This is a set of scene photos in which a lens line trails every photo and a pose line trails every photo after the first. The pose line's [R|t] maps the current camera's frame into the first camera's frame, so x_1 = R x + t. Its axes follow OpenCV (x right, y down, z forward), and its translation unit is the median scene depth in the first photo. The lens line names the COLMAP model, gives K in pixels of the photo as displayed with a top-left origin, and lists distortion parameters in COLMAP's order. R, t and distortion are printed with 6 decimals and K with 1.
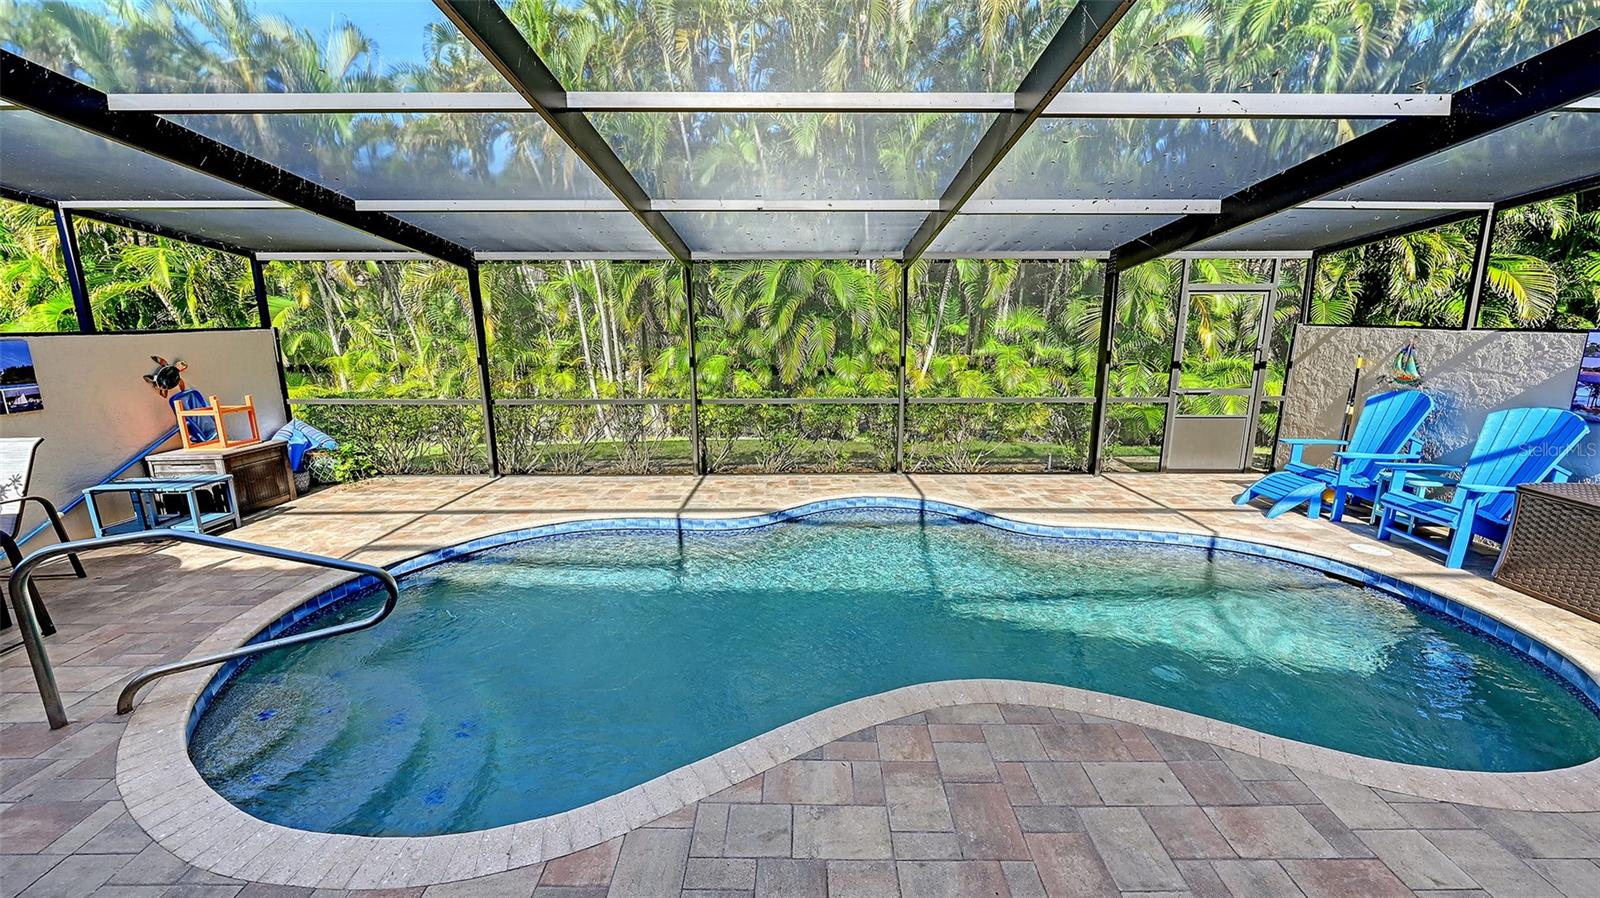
lens RADIAL K [[634.9, 0, 800.0], [0, 634.9, 449.0], [0, 0, 1]] dist [0.000377, 0.000026]
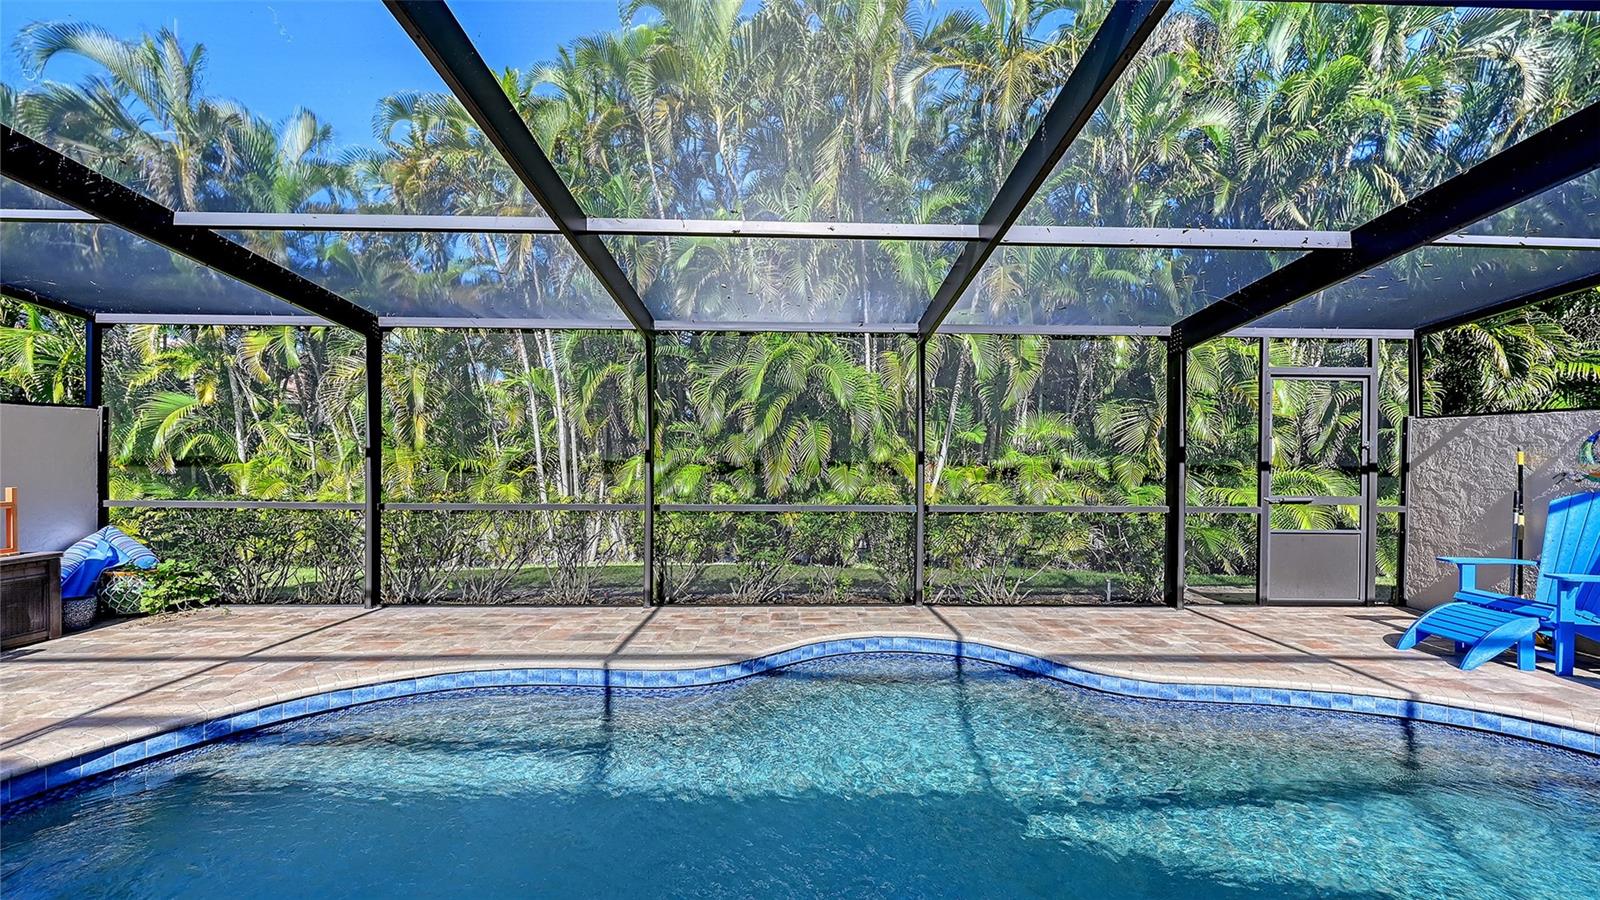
lens RADIAL K [[650.8, 0, 809.2], [0, 650.8, 464.9], [0, 0, 1]] dist [-0.000297, 0.000077]
pose [[0.999512, 0.010671, 0.029341, 0.001862], [-0.005152, 0.983266, -0.182102, 0.017063], [-0.030794, 0.181862, 0.982842, 0.224739]]
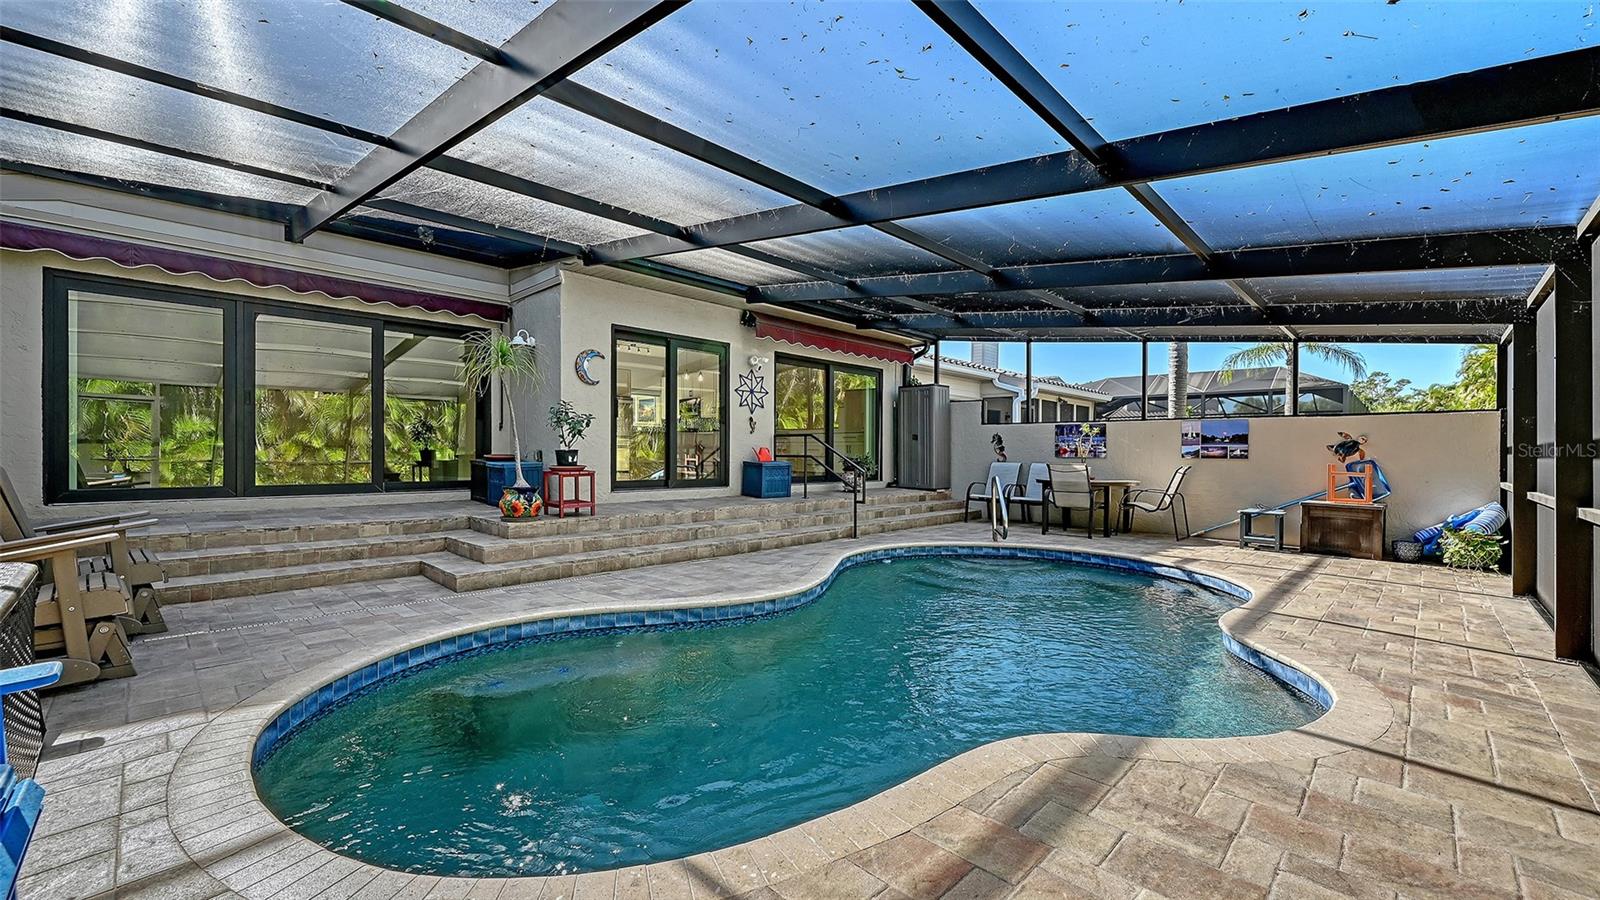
lens RADIAL K [[634.9, 0, 800.0], [0, 634.9, 450.0], [0, 0, 1]] dist [0.000377, 0.000026]
pose [[-0.704778, -0.007931, -0.709384, 0.622458], [-0.152585, 0.978230, 0.140658, -0.097410], [0.692825, 0.207374, -0.690644, 0.909975]]
